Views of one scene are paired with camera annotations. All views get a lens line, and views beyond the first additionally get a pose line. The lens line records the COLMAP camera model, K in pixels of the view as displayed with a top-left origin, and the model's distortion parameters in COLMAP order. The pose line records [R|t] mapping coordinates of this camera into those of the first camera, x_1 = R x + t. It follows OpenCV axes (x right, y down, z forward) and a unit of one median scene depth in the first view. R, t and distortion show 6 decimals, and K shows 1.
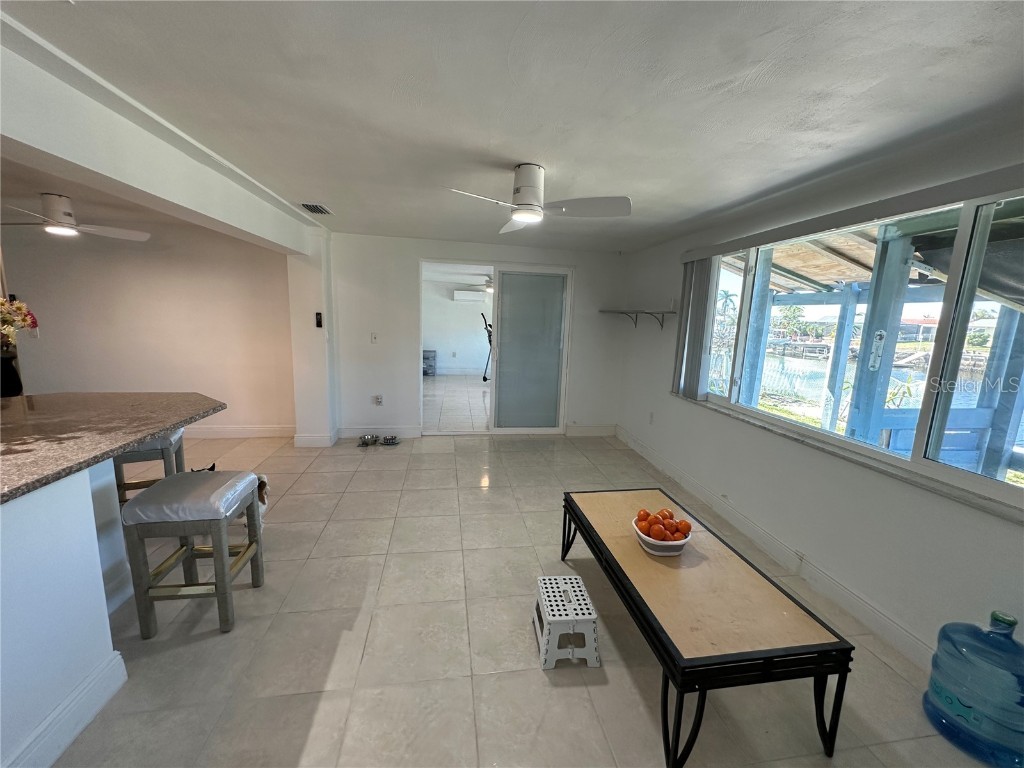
lens RADIAL K [[408.5, 0, 508.8], [0, 408.5, 383.1], [0, 0, 1]] dist [-0.001154, -0.000766]
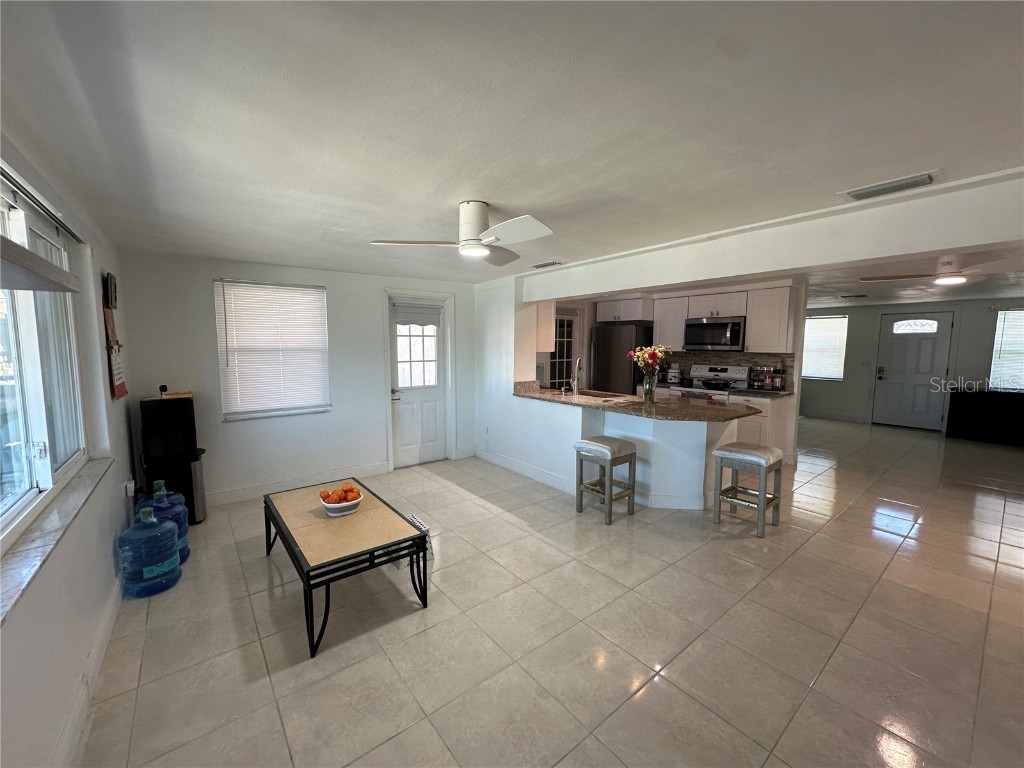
lens RADIAL K [[408.5, 0, 511.4], [0, 408.5, 382.6], [0, 0, 1]] dist [-0.001154, -0.000766]
pose [[-0.867205, 0.007730, -0.497892, 0.384555], [-0.115591, 0.969442, 0.216381, -0.259455], [0.484350, 0.245199, -0.839811, 1.600415]]
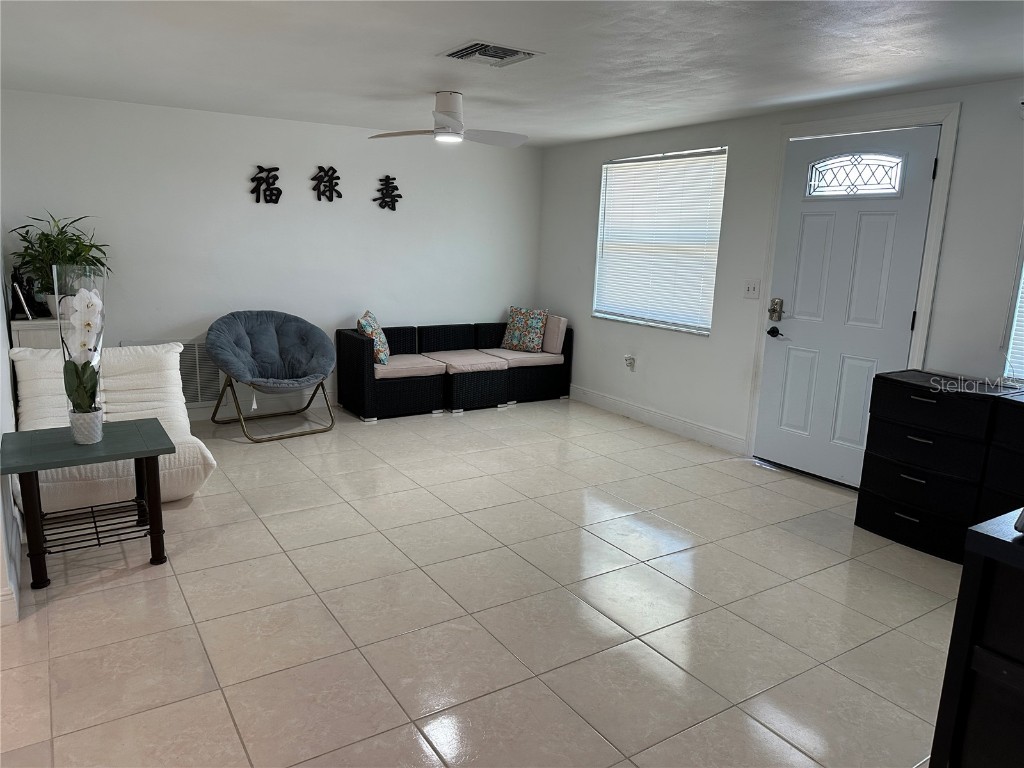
lens RADIAL K [[713.0, 0, 517.5], [0, 713.0, 390.2], [0, 0, 1]] dist [0.064184, -0.048959]
pose [[-0.905243, 0.027579, -0.423999, -1.965803], [-0.127160, 0.934571, 0.332277, -0.337691], [0.405421, 0.354707, -0.842506, 1.709085]]
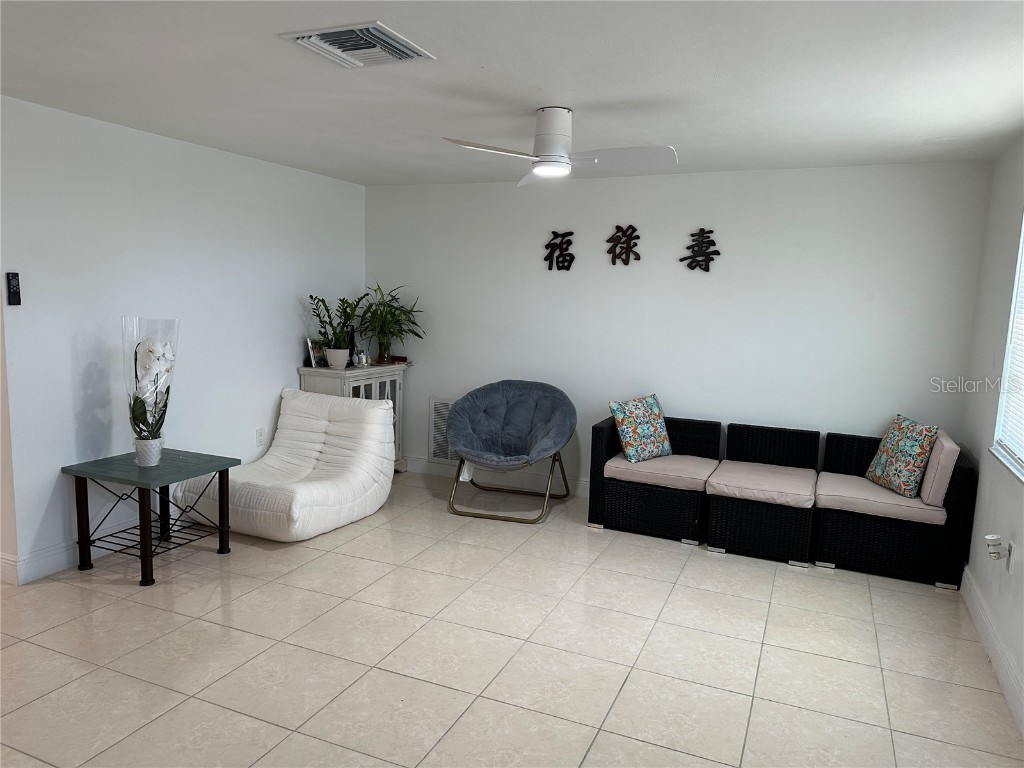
lens RADIAL K [[713.0, 0, 507.8], [0, 713.0, 384.0], [0, 0, 1]] dist [0.064184, -0.048959]
pose [[-0.841689, -0.126110, 0.525029, -3.117791], [0.030794, 0.959551, 0.279847, -0.310080], [-0.539084, 0.251712, -0.803760, 1.197772]]
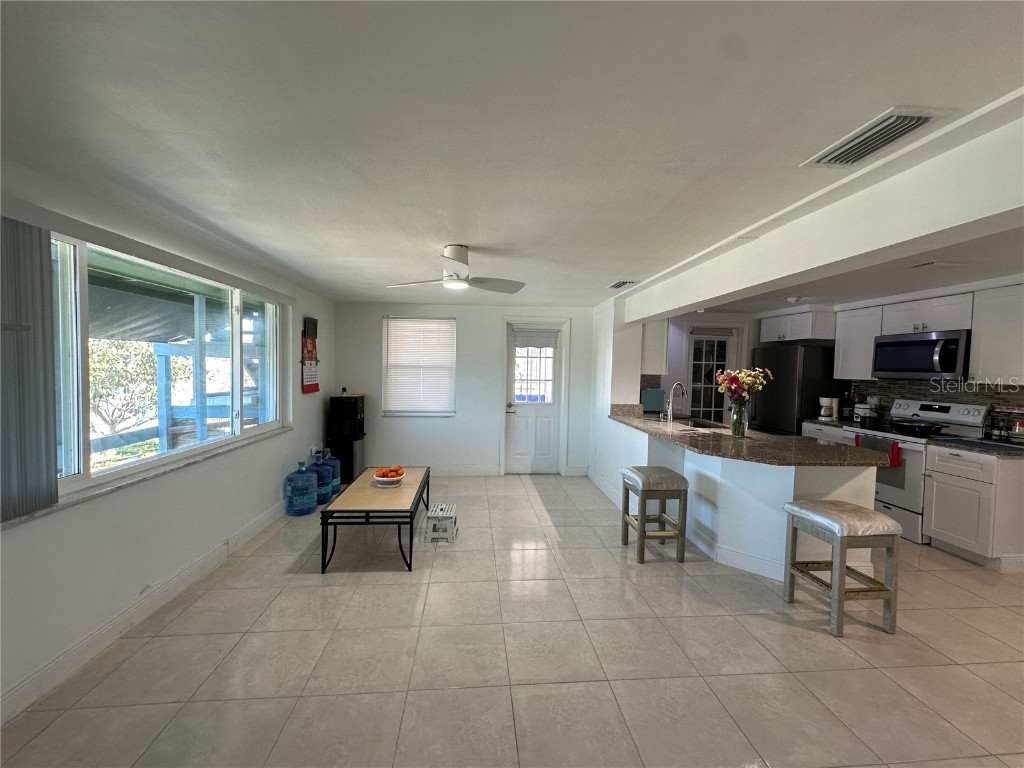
lens RADIAL K [[408.5, 0, 510.4], [0, 408.5, 383.7], [0, 0, 1]] dist [-0.001154, -0.000766]
pose [[-0.996495, -0.059954, 0.058345, -0.168349], [-0.046589, 0.976974, 0.208208, -0.306650], [-0.069485, 0.204760, -0.976343, 1.828870]]
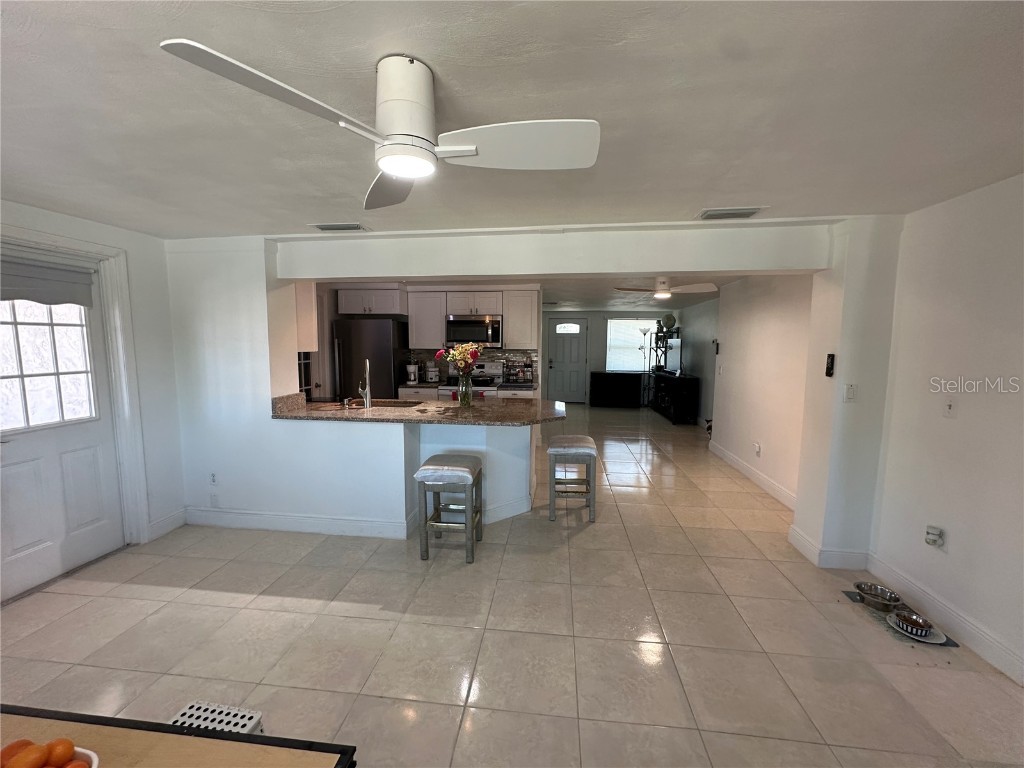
lens RADIAL K [[408.5, 0, 511.1], [0, 408.5, 382.6], [0, 0, 1]] dist [-0.001154, -0.000766]
pose [[-0.266318, 0.058107, -0.962132, 0.436767], [-0.172414, 0.979211, 0.106862, -0.169707], [0.948340, 0.194344, -0.250763, 1.066227]]
